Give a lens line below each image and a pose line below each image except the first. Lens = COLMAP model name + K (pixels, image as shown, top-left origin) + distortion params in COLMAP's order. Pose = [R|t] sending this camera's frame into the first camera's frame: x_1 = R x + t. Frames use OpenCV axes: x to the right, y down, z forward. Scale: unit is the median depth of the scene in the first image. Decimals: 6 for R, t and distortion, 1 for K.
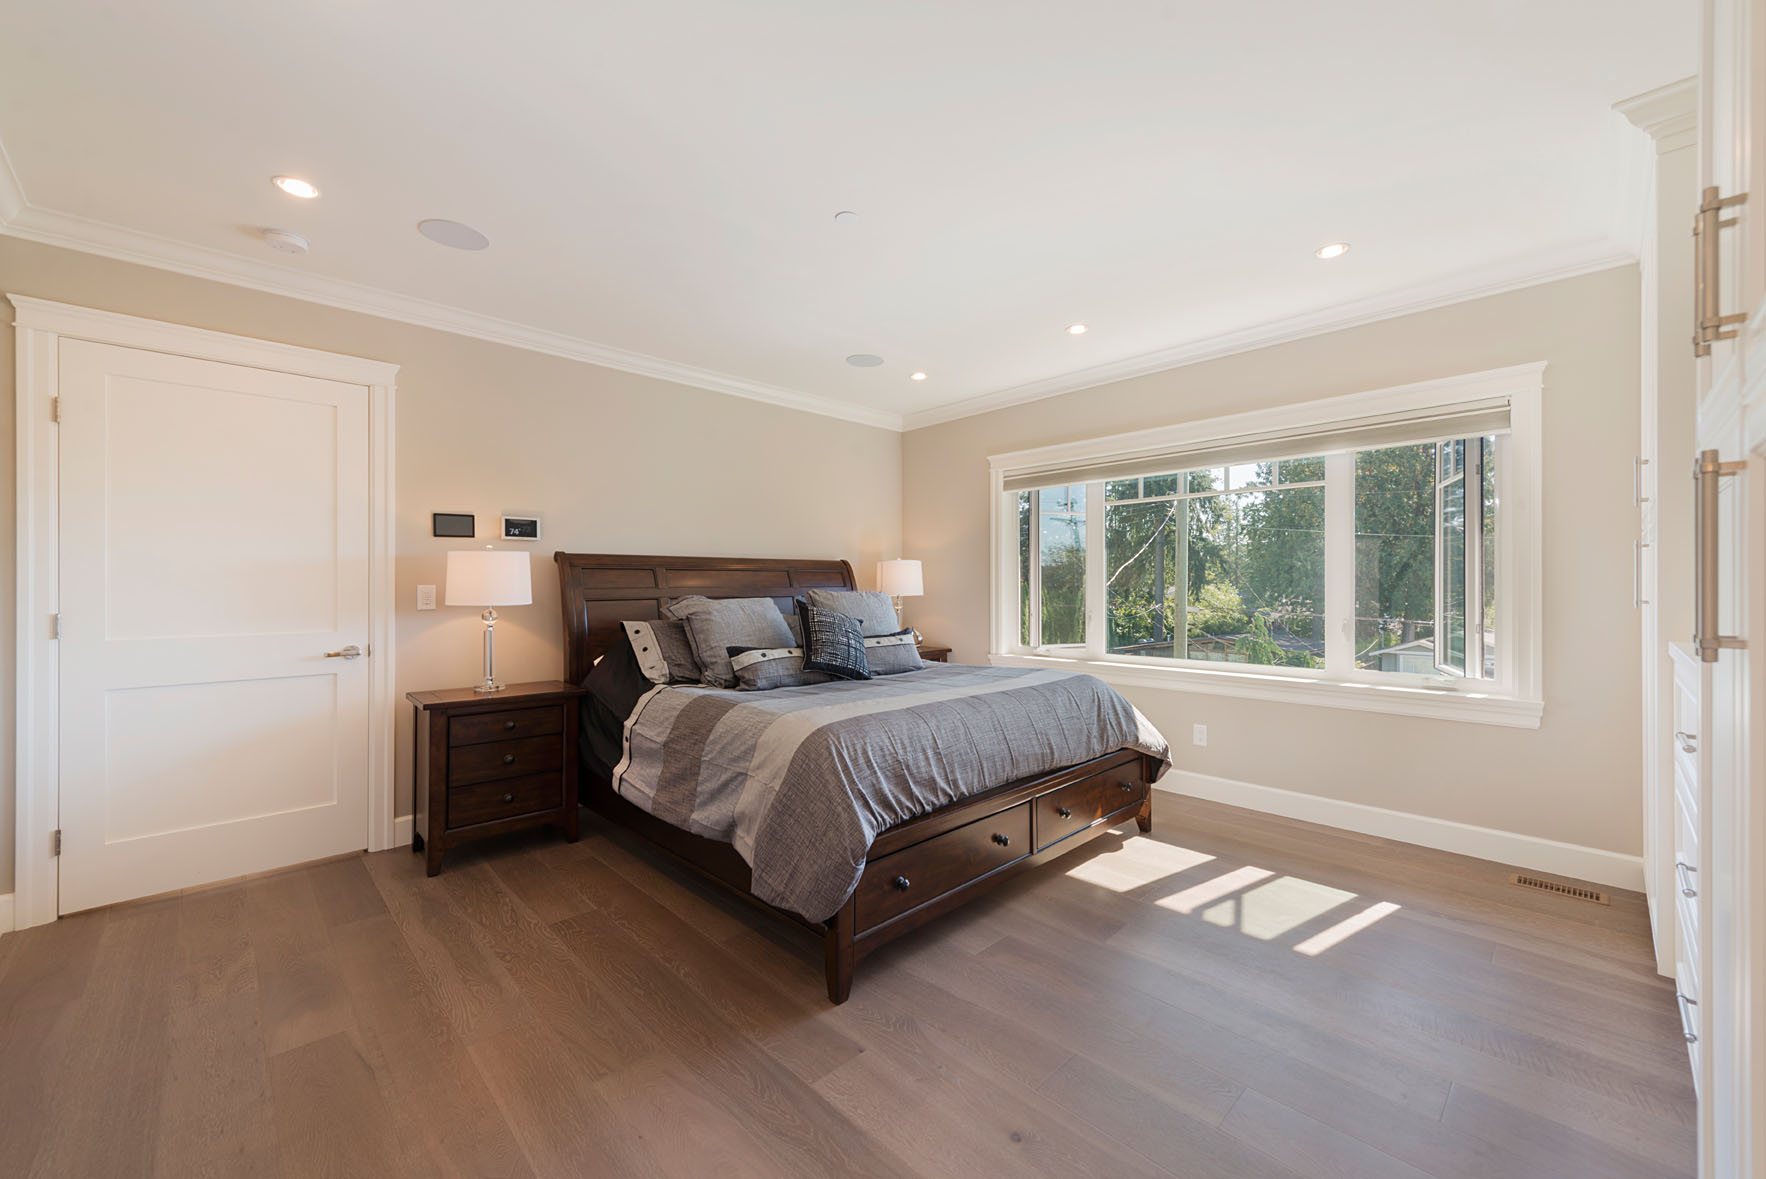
lens RADIAL K [[689.5, 0, 894.1], [0, 689.5, 573.7], [0, 0, 1]] dist [0.014838, -0.004664]
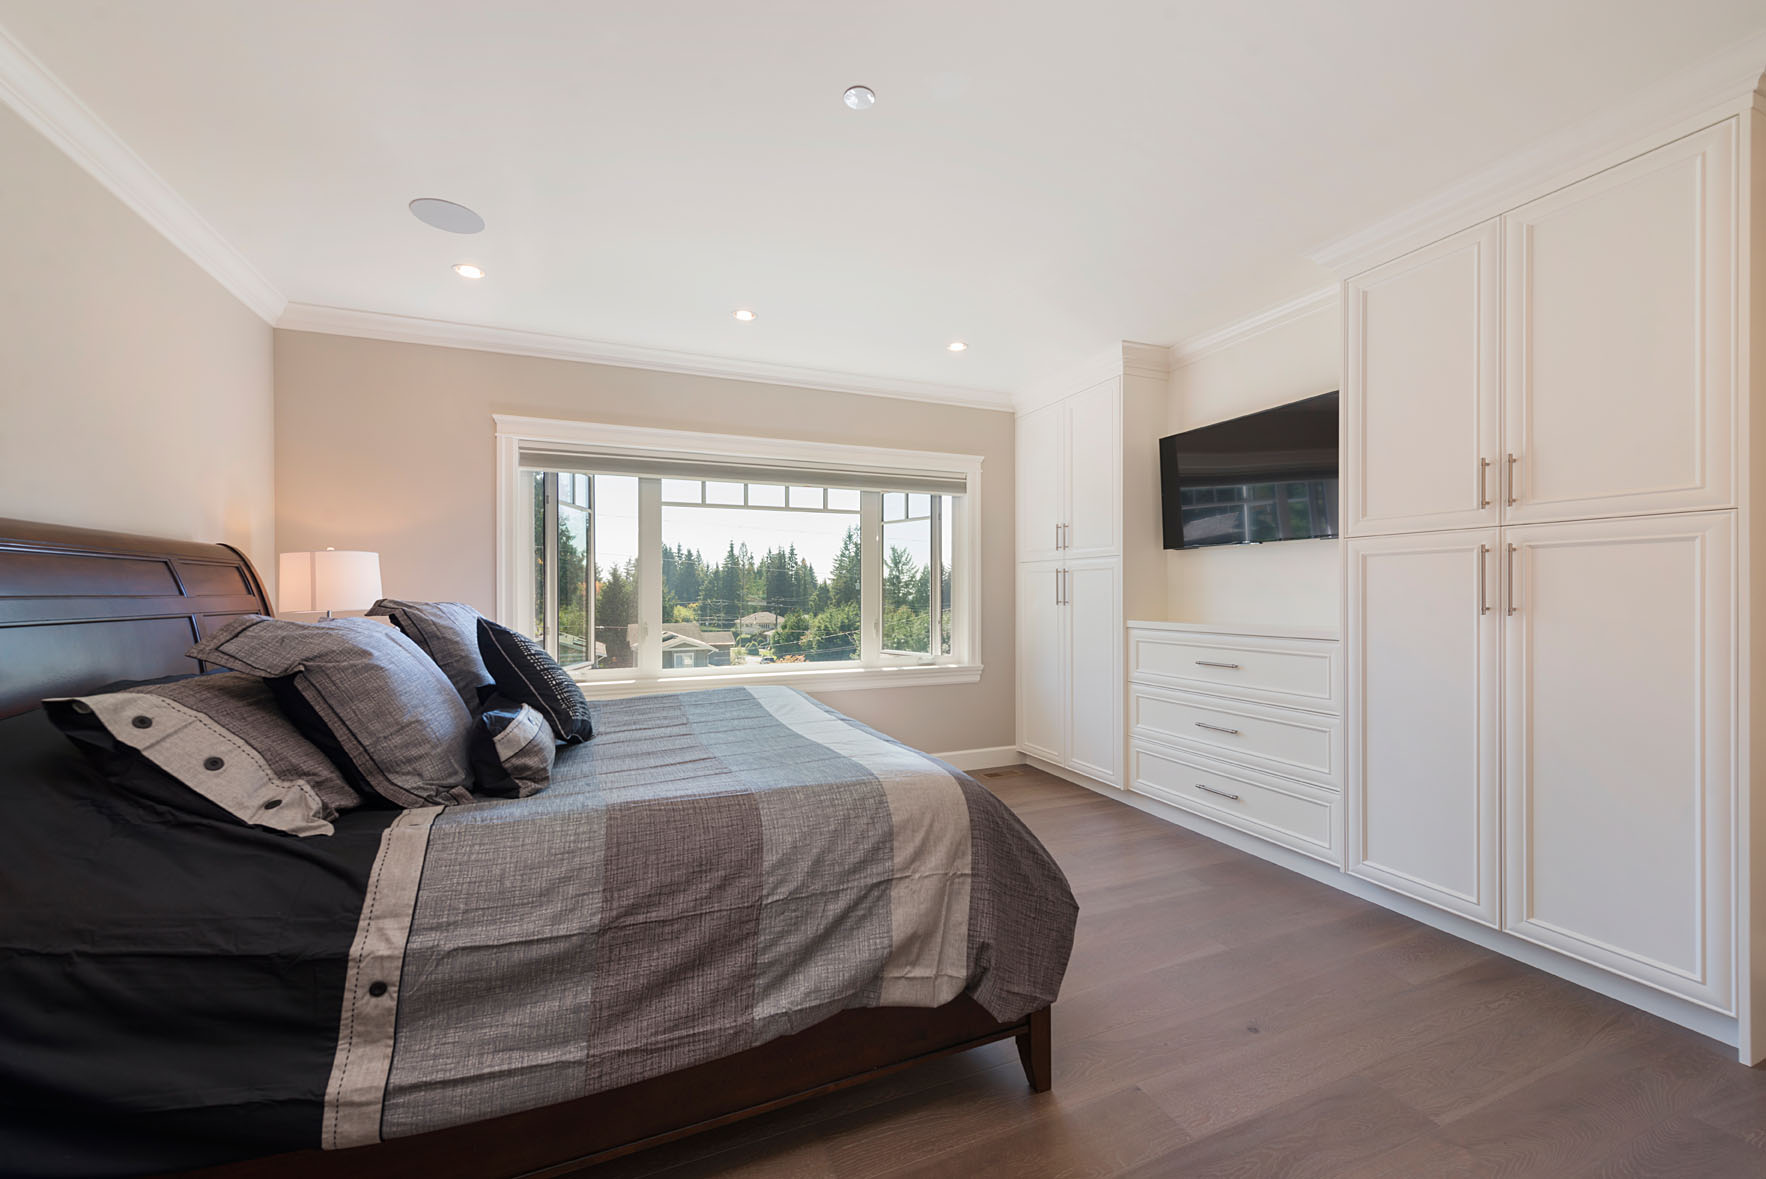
lens RADIAL K [[689.5, 0, 894.1], [0, 689.5, 573.7], [0, 0, 1]] dist [0.014838, -0.004664]
pose [[0.367283, 0.028096, 0.929685, -0.699850], [-0.016362, 0.999584, -0.023744, 0.012986], [-0.929965, -0.006491, 0.367590, 0.637411]]
